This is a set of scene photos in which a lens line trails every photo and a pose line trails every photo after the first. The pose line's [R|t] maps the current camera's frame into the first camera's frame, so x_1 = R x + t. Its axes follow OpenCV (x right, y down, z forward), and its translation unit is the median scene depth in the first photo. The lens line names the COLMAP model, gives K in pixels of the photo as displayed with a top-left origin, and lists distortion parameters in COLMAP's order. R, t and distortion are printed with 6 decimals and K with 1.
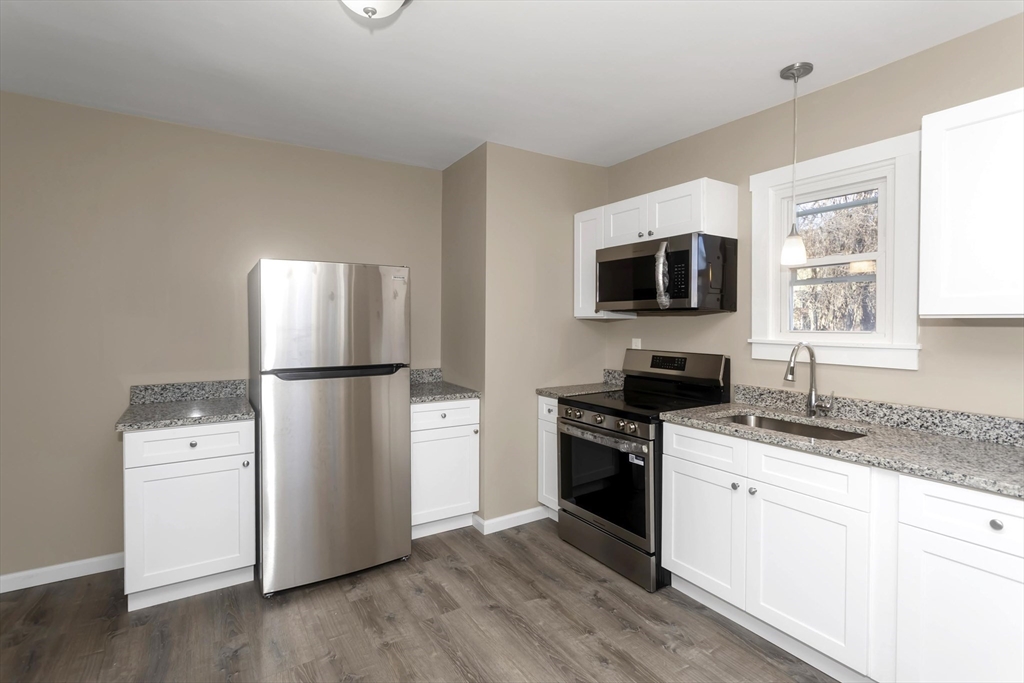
lens RADIAL K [[502.2, 0, 493.1], [0, 502.2, 338.2], [0, 0, 1]] dist [-0.009121, 0.002808]
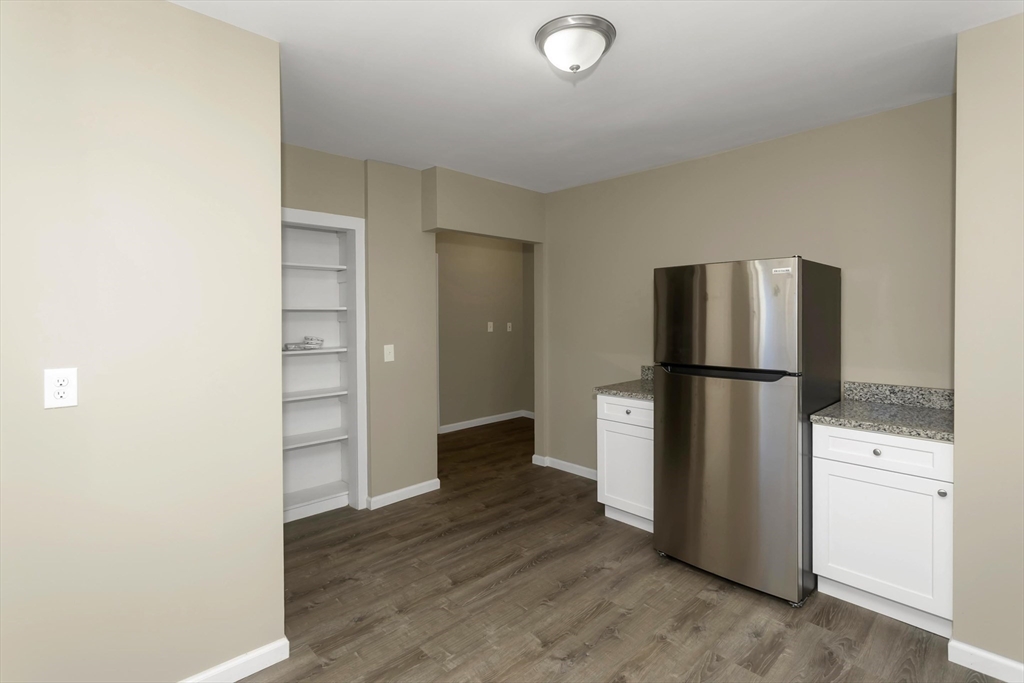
lens RADIAL K [[502.2, 0, 525.7], [0, 502.2, 318.5], [0, 0, 1]] dist [-0.009121, 0.002808]
pose [[0.179443, 0.005758, -0.983751, 0.424505], [-0.025404, 0.999677, 0.001218, -0.021281], [0.983440, 0.024773, 0.179532, 0.299535]]
